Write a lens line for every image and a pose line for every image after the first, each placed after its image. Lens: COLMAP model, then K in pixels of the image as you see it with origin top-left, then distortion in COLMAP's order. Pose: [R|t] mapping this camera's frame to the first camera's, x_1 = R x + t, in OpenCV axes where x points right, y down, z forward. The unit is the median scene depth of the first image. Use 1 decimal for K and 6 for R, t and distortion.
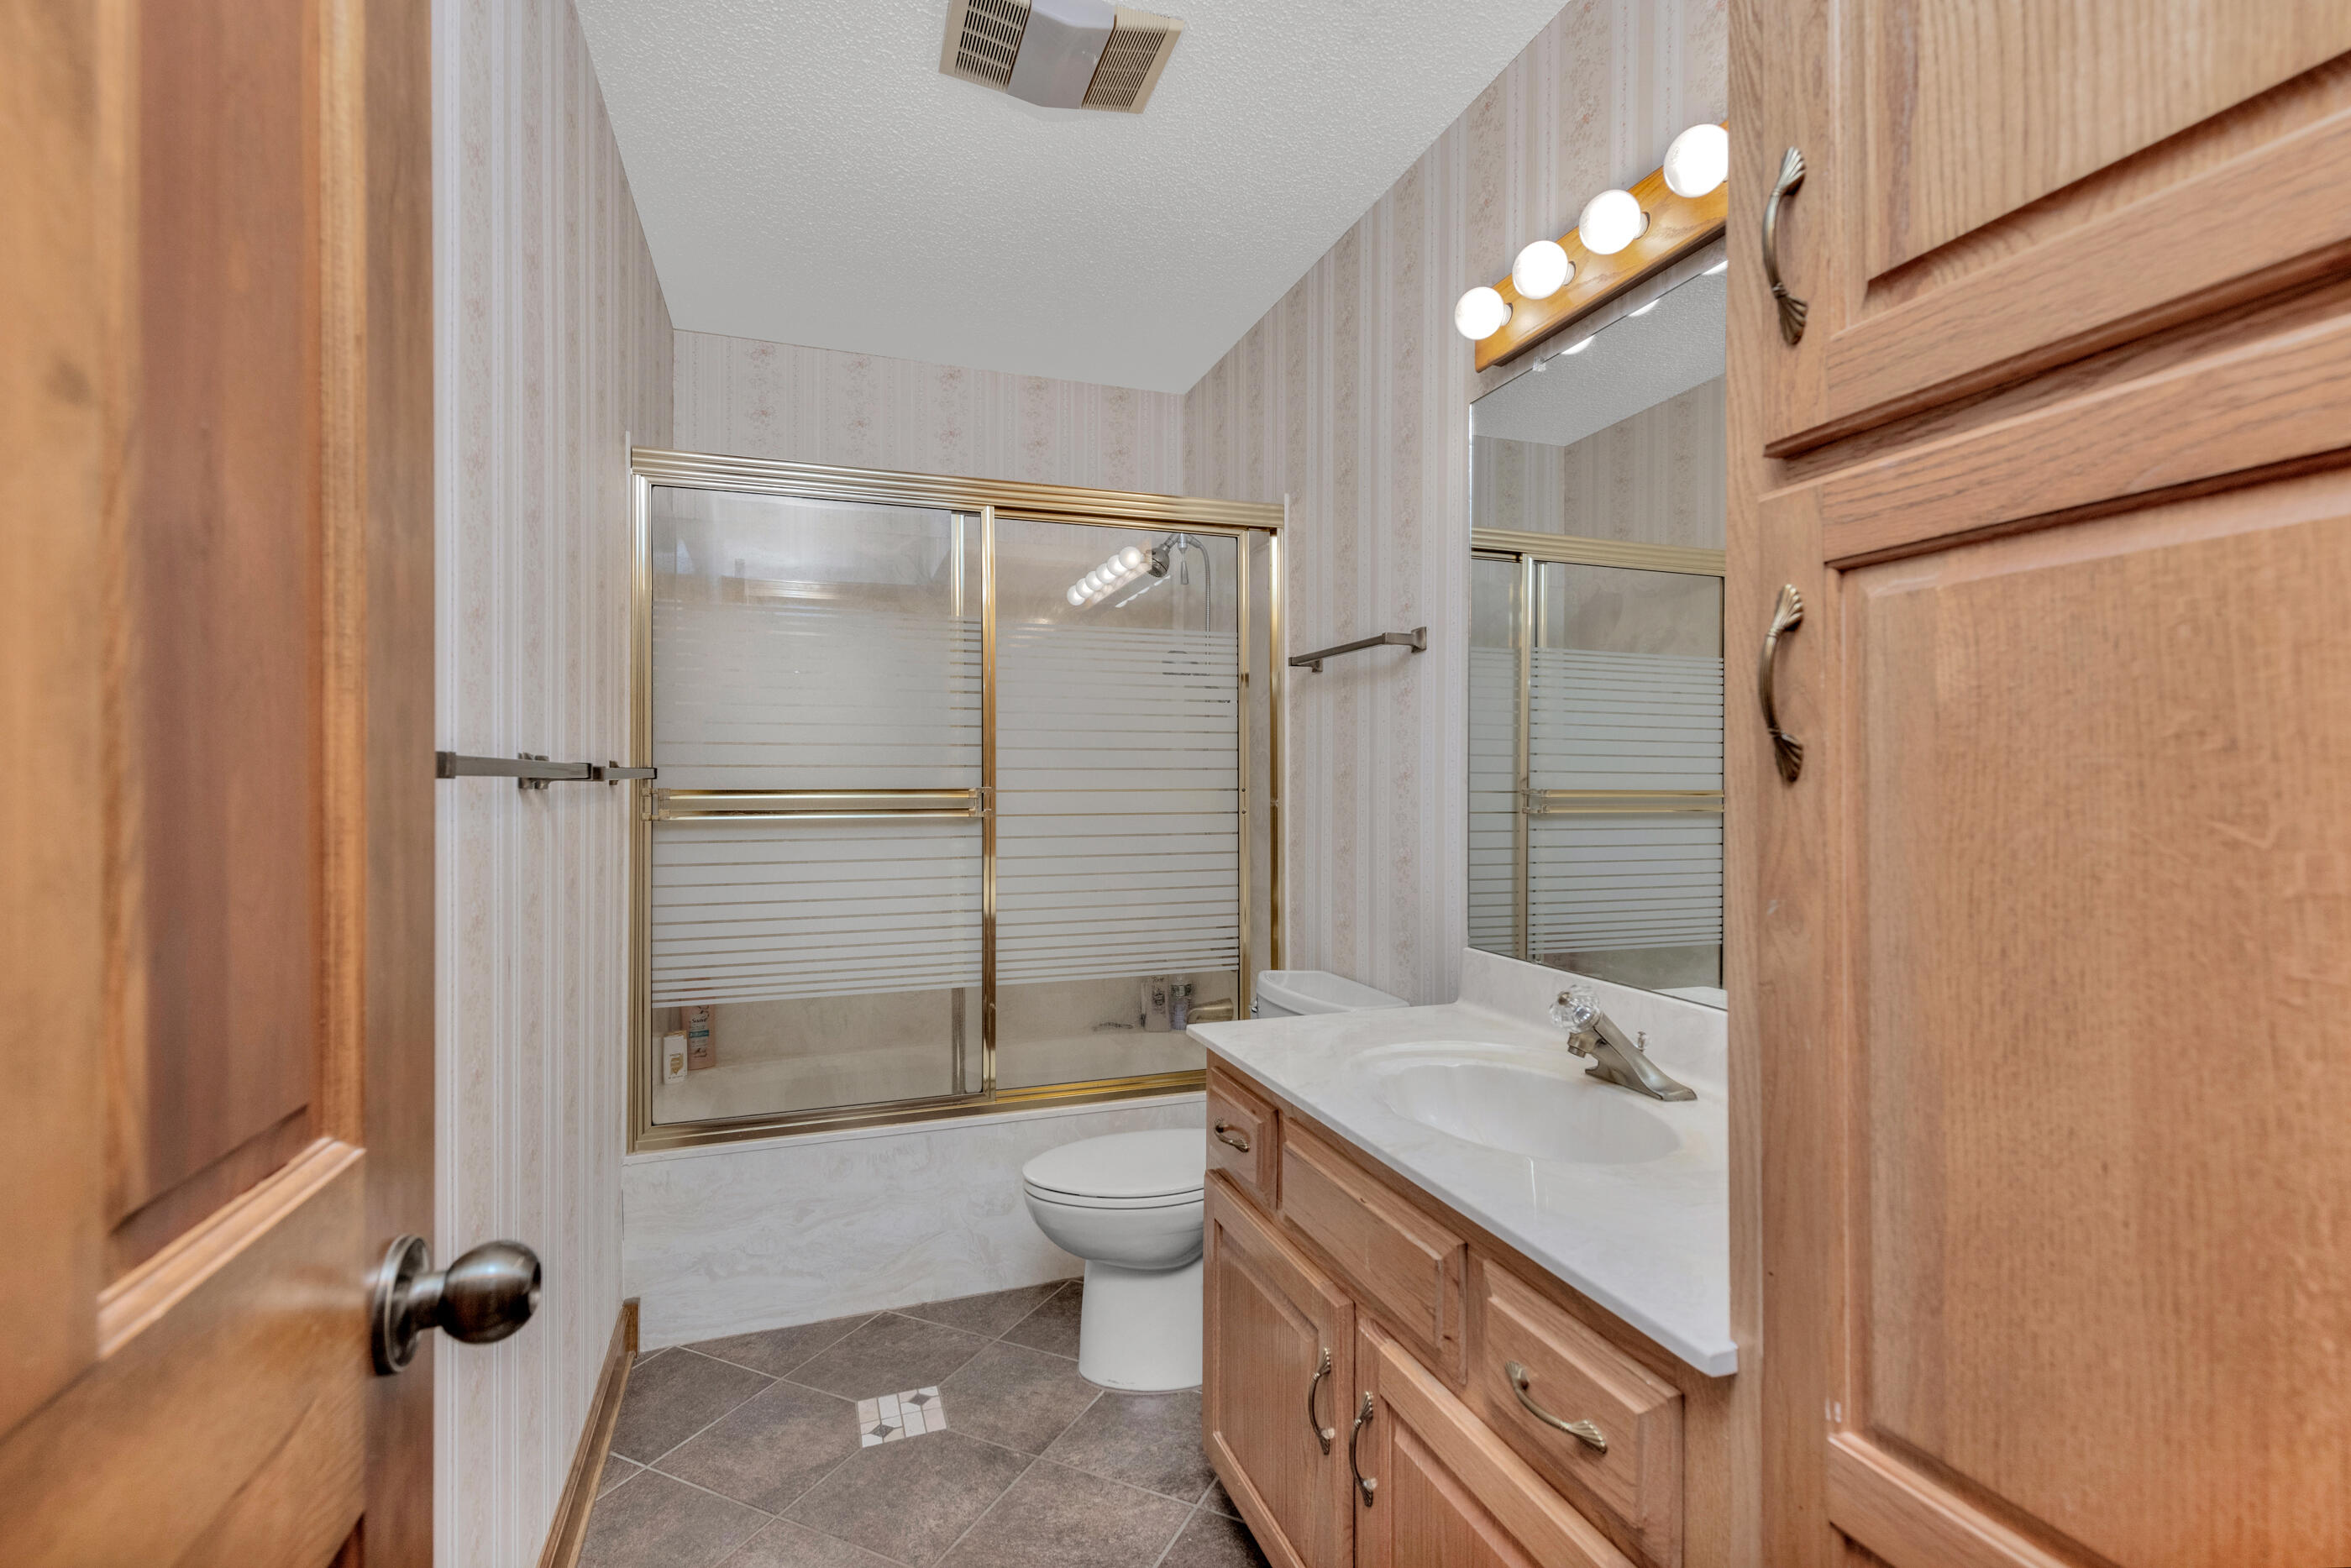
lens RADIAL K [[1088.8, 0, 1183.9], [0, 1088.8, 787.4], [0, 0, 1]] dist [0.011709, -0.000480]
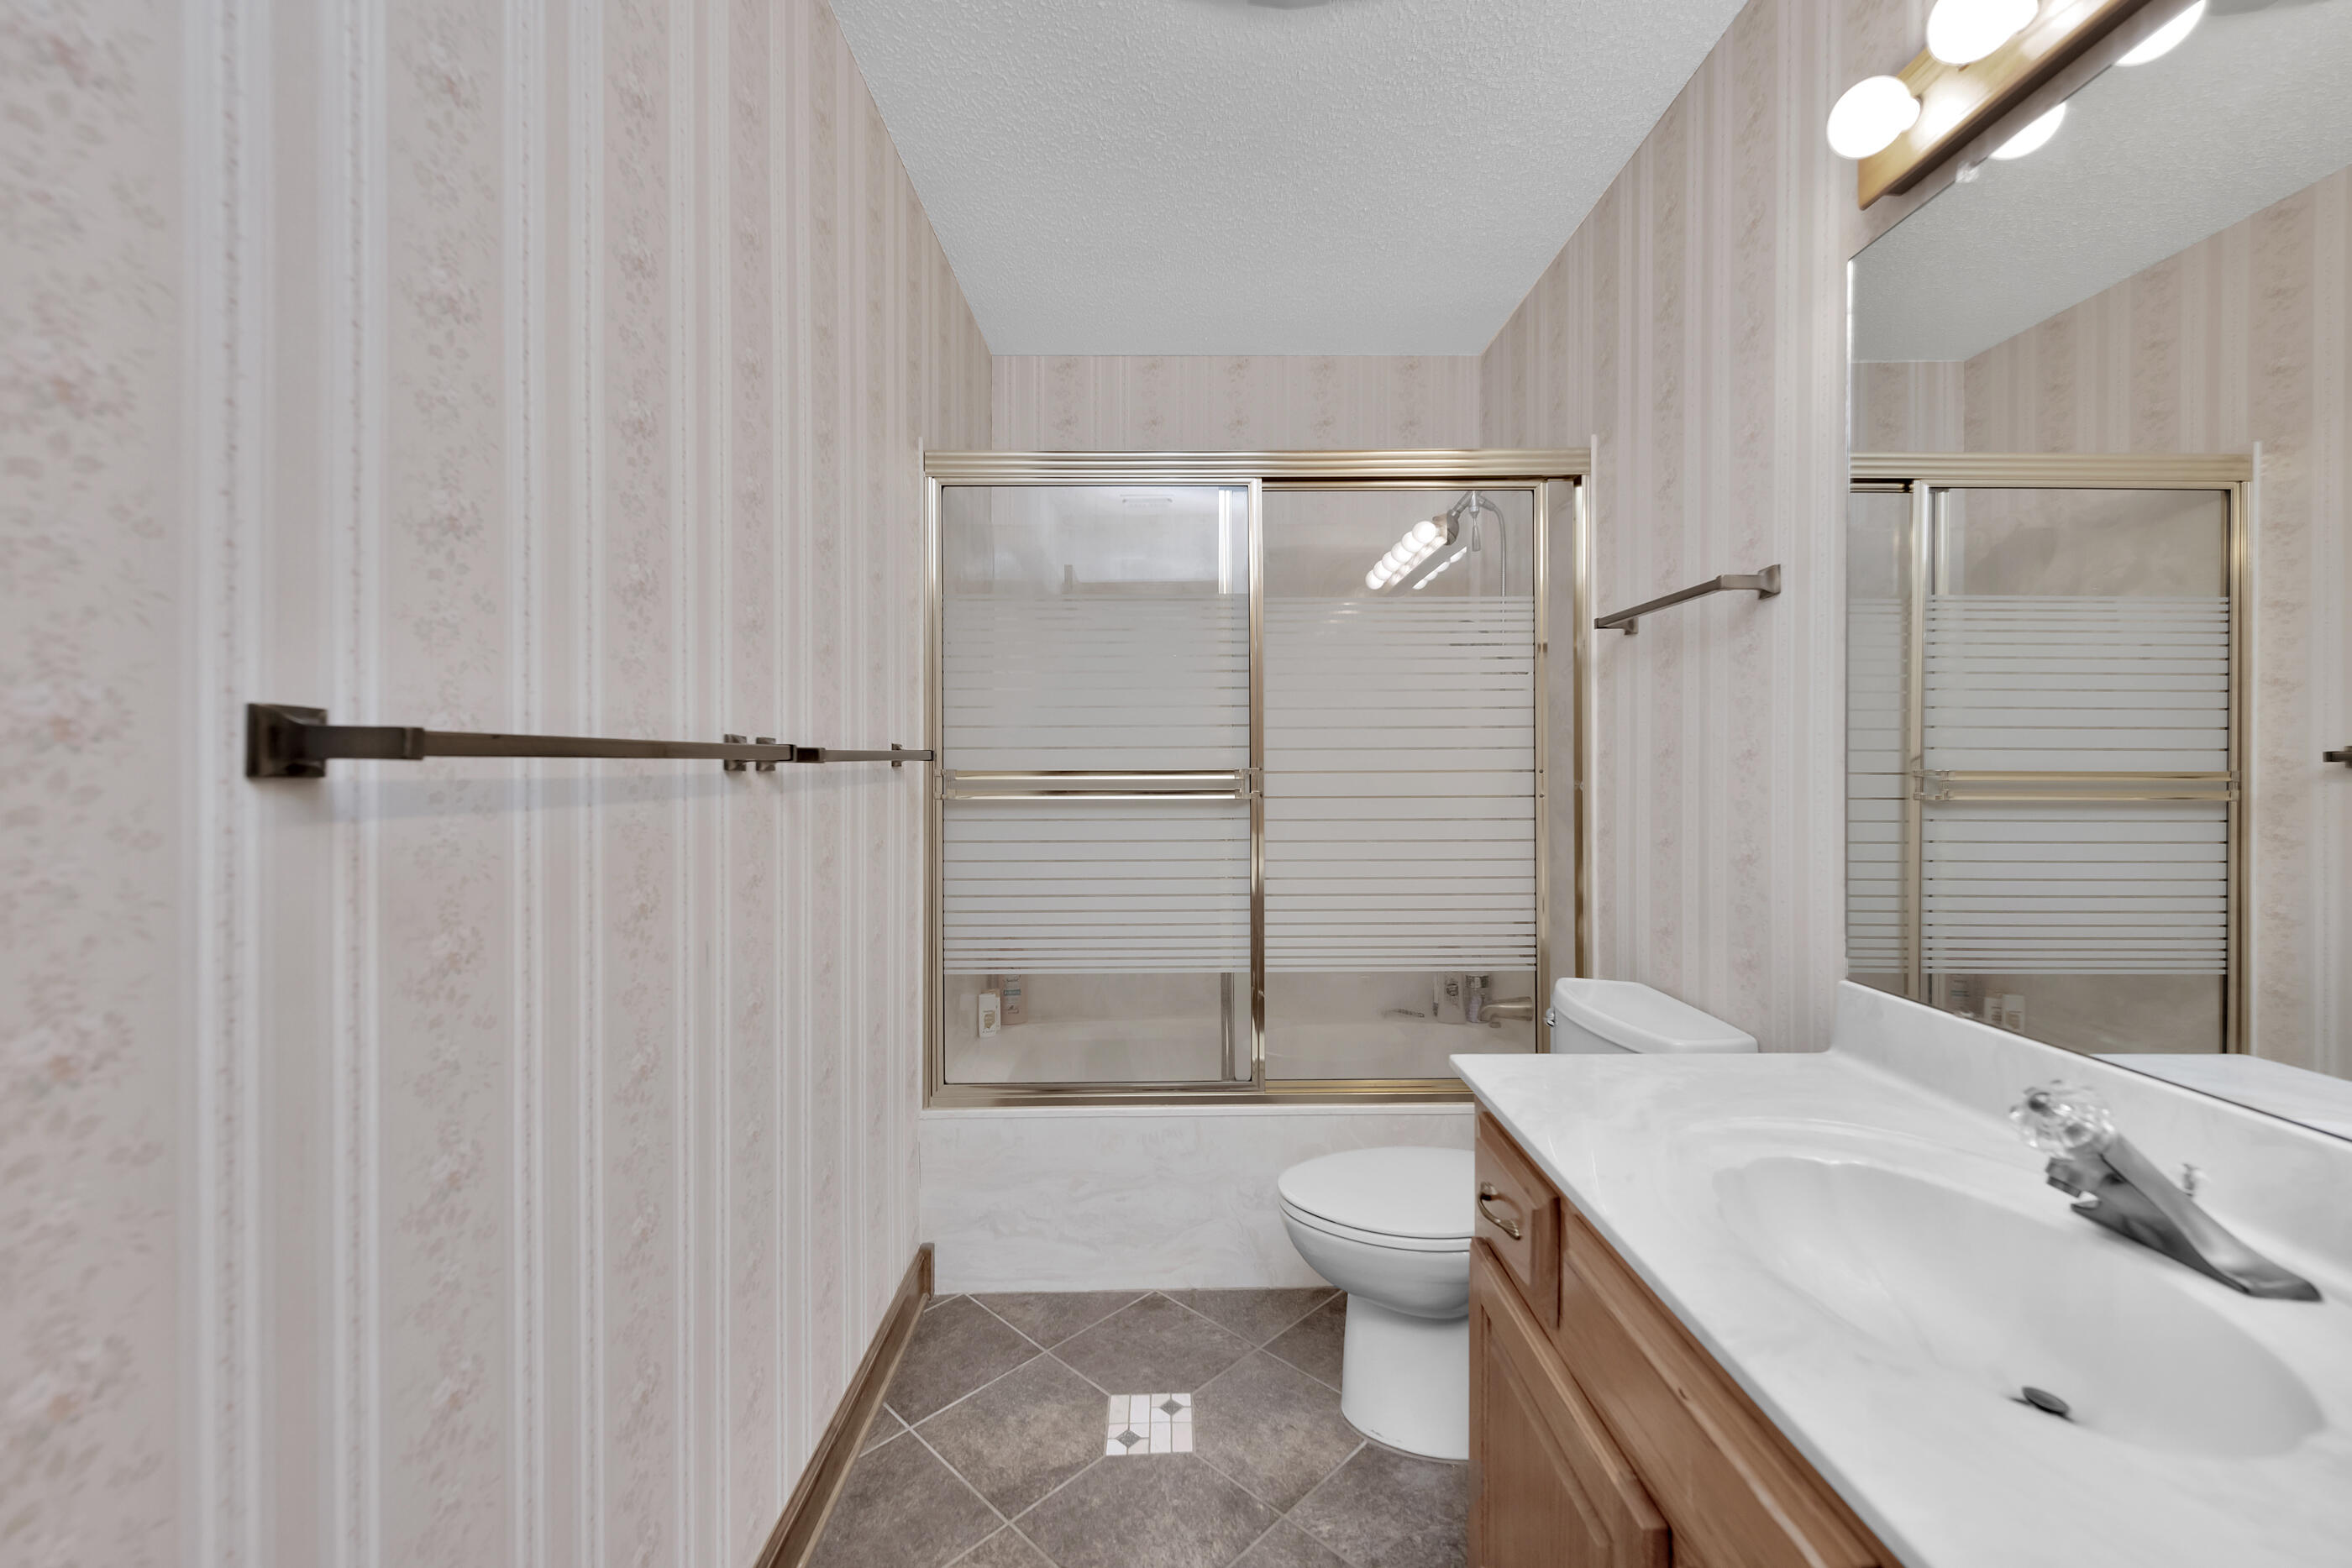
lens RADIAL K [[976.5, 0, 1163.5], [0, 976.5, 766.1], [0, 0, 1]] dist [0.010912, -0.001807]
pose [[0.944268, -0.000599, -0.329177, 0.032192], [0.000242, 0.999999, -0.001123, -0.001264], [0.329177, 0.000980, 0.944268, 0.169070]]
